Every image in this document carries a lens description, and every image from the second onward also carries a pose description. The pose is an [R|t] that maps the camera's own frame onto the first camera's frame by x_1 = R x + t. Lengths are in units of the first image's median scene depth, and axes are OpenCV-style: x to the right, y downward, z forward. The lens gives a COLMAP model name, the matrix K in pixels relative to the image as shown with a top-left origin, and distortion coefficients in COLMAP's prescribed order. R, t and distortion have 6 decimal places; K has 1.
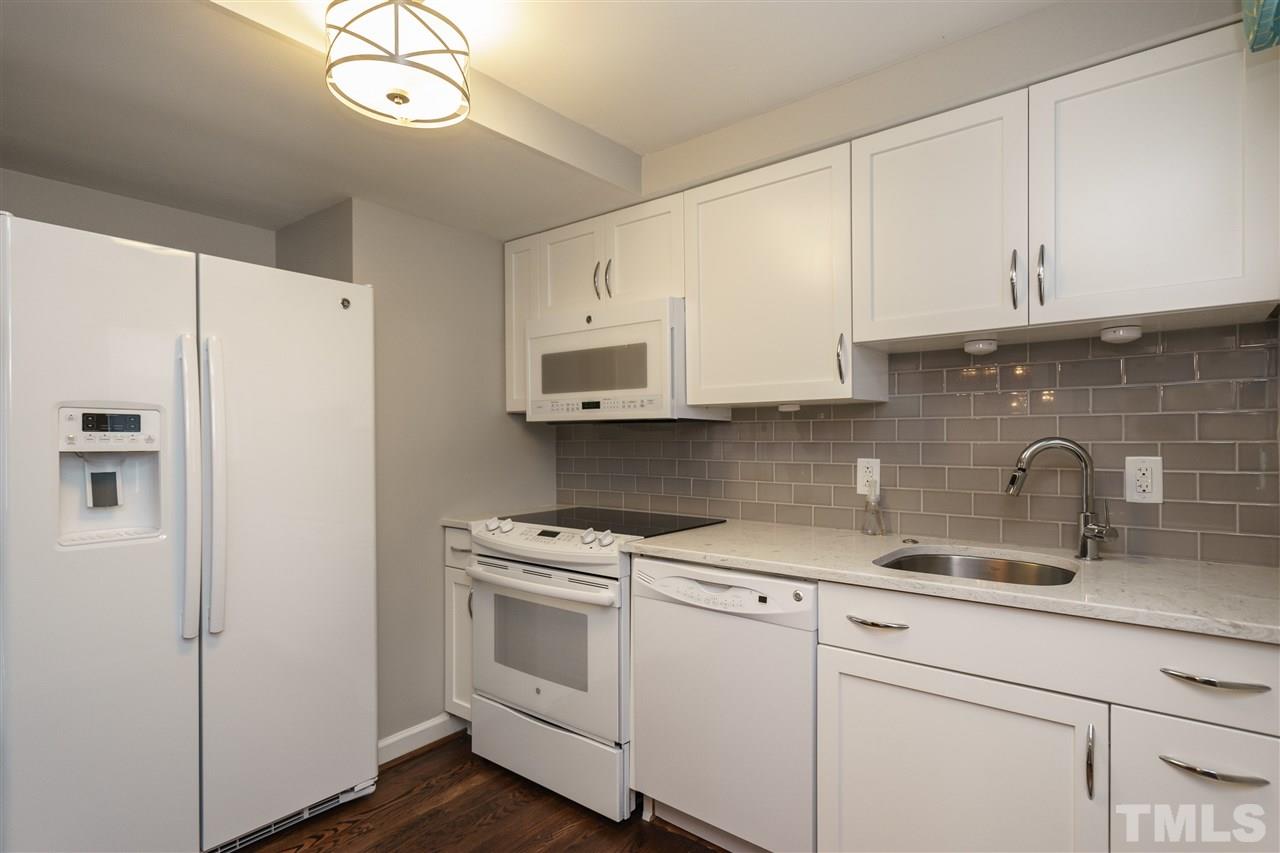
lens RADIAL K [[646.7, 0, 656.4], [0, 646.7, 448.0], [0, 0, 1]] dist [0.005590, 0.001709]
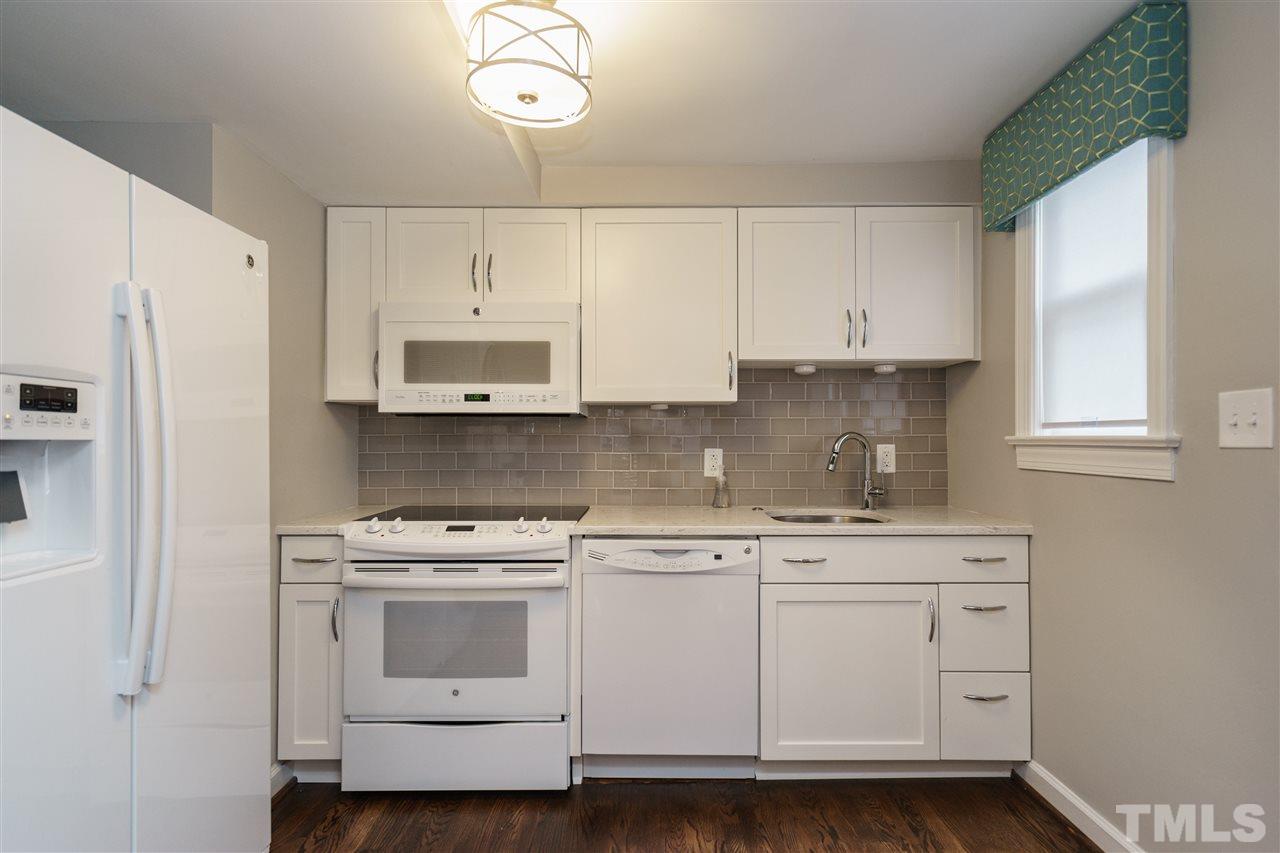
lens RADIAL K [[680.8, 0, 640.1], [0, 680.8, 435.0], [0, 0, 1]] dist [0.006565, -0.004206]
pose [[0.788040, 0.006435, 0.615591, -0.632818], [0.006715, 0.999796, -0.019048, 0.014891], [-0.615588, 0.019144, 0.787836, 0.027619]]
